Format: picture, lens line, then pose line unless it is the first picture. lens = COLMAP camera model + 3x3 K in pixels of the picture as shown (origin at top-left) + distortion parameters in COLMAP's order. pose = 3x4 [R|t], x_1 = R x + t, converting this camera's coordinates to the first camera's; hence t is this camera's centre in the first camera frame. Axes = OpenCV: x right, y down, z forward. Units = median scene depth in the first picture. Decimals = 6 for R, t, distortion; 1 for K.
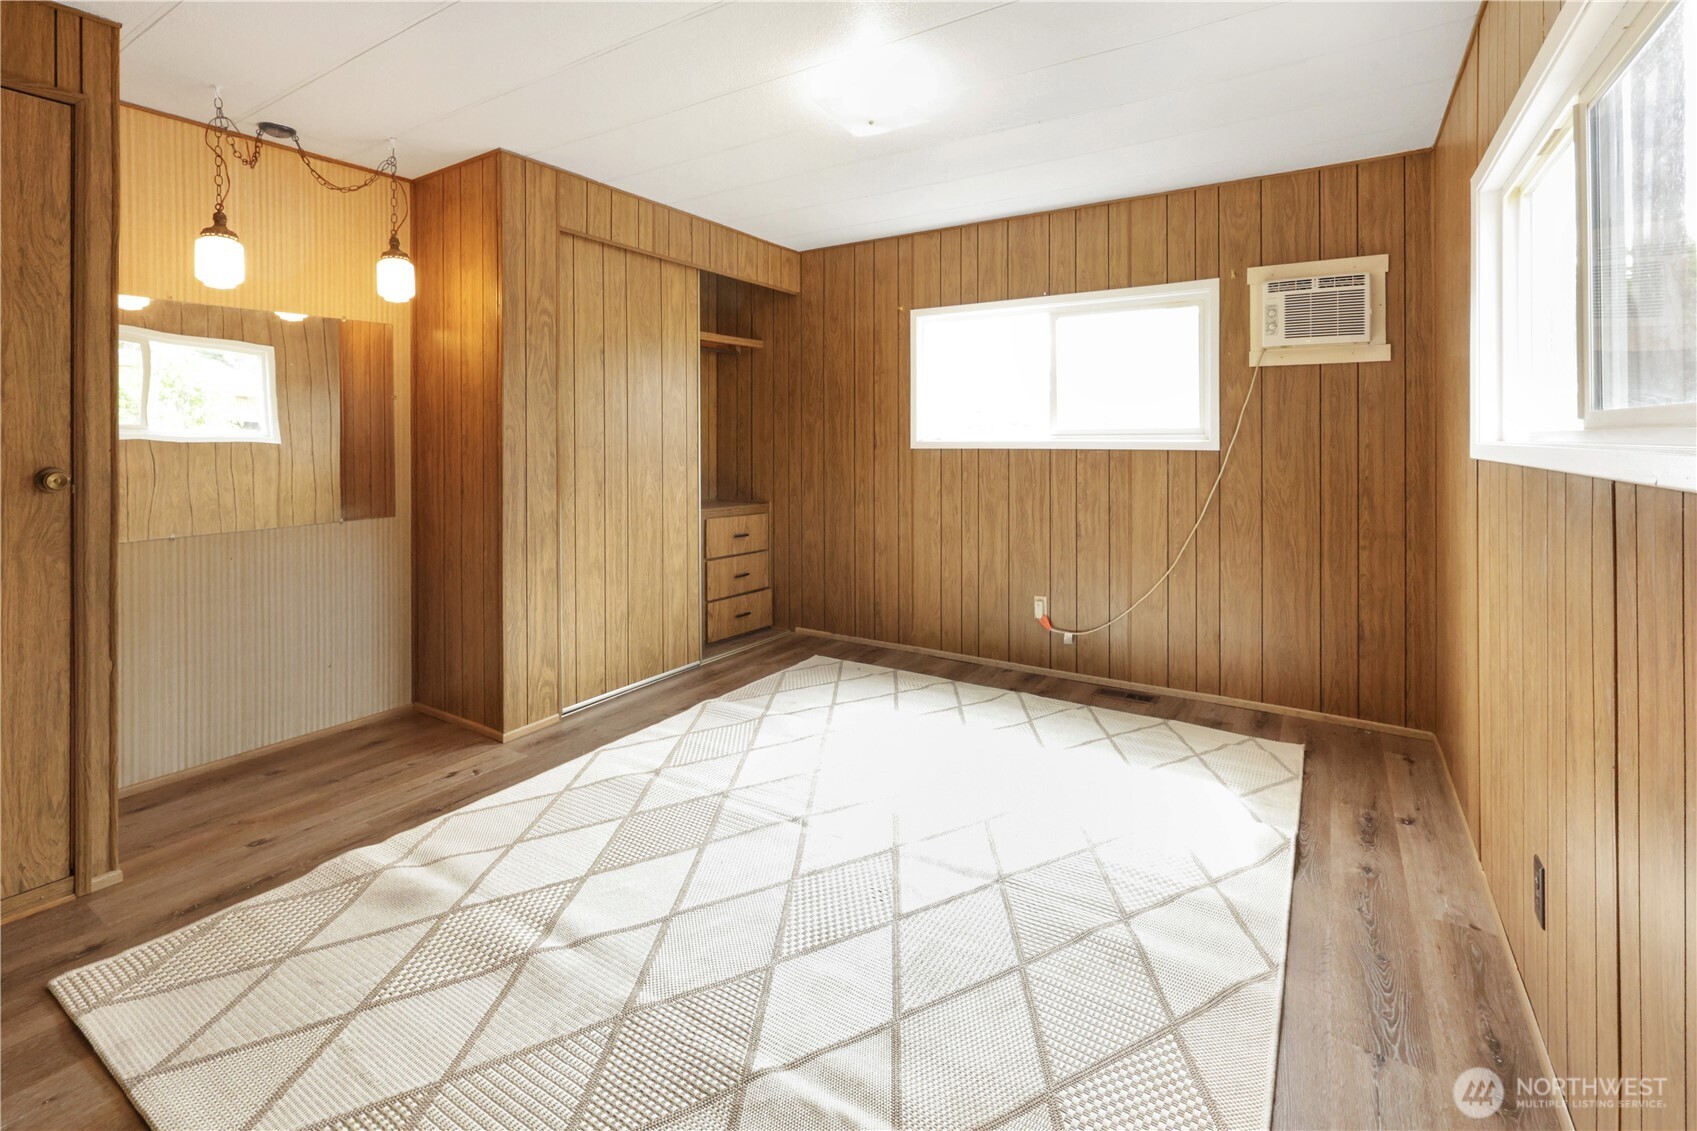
lens RADIAL K [[777.4, 0, 844.9], [0, 777.4, 438.0], [0, 0, 1]] dist [-0.000431, 0.000378]
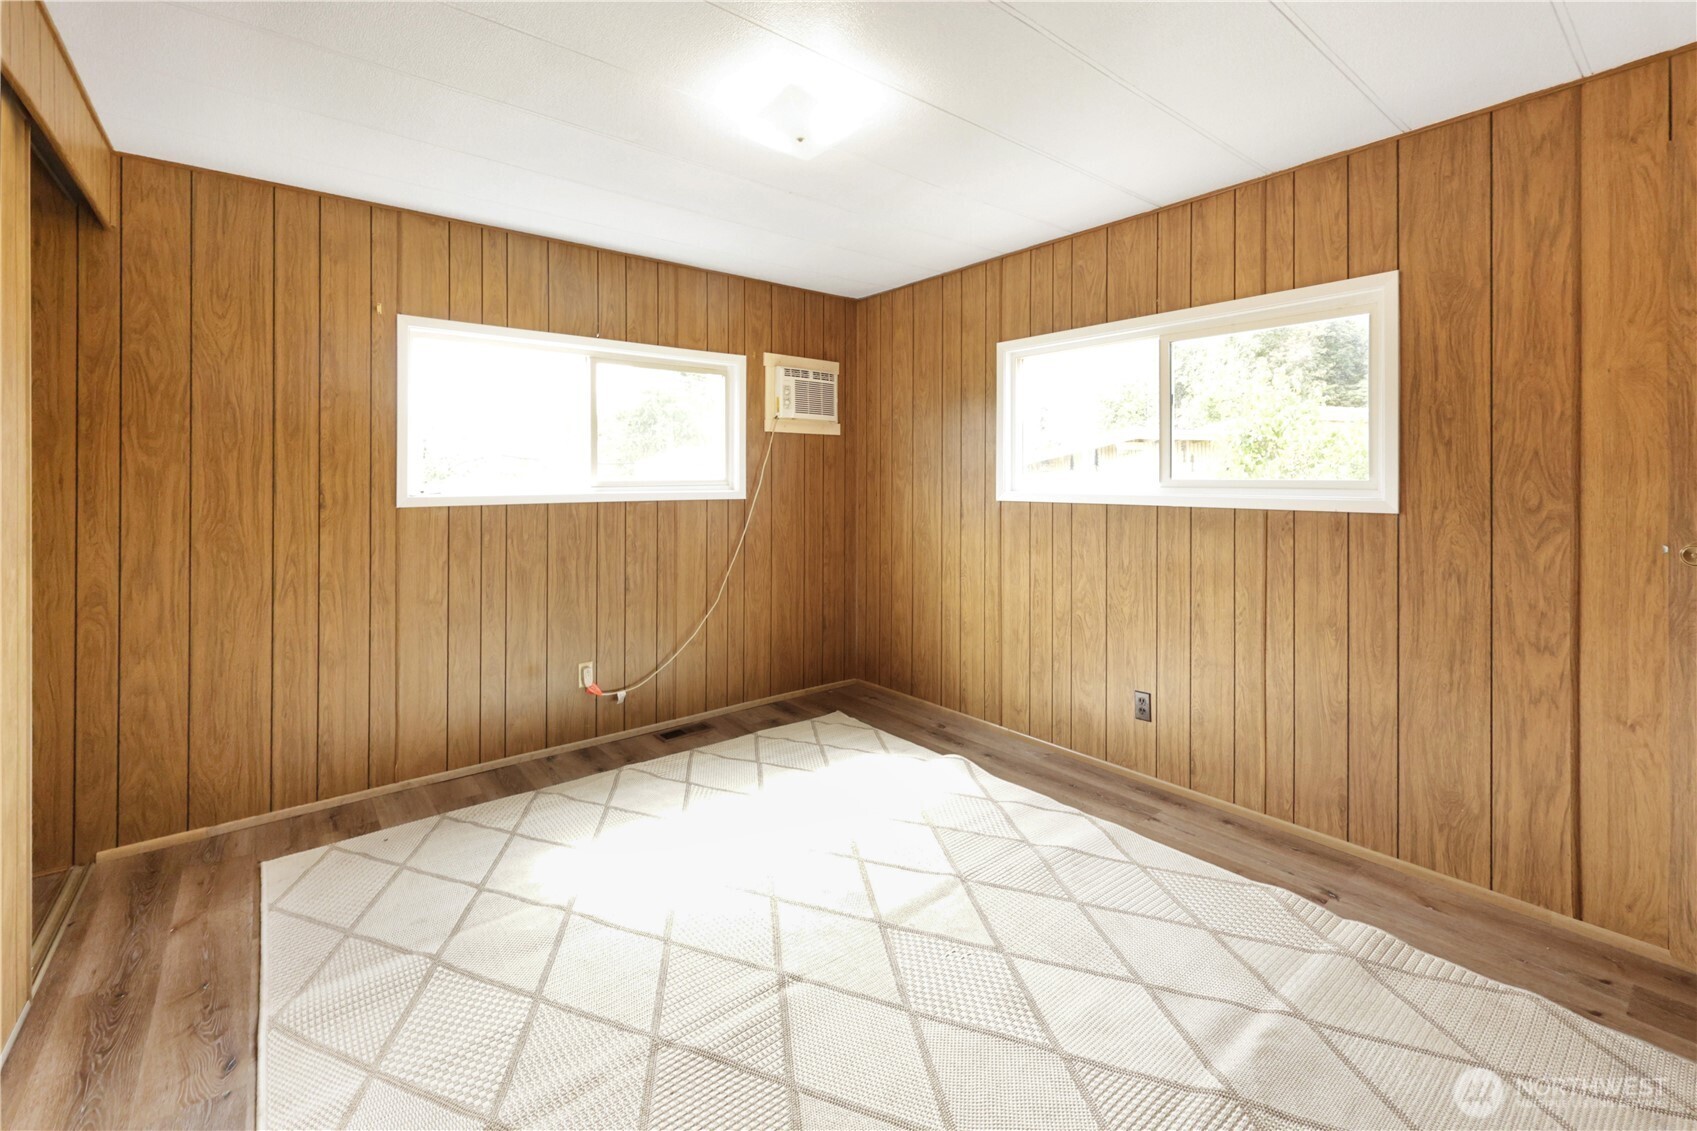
lens RADIAL K [[716.7, 0, 847.2], [0, 716.7, 475.9], [0, 0, 1]] dist [0.002943, 0.000356]
pose [[0.309797, 0.001206, 0.950802, -0.488173], [0.002834, 0.999994, -0.002192, -0.015383], [-0.950798, 0.003374, 0.309792, 0.468890]]
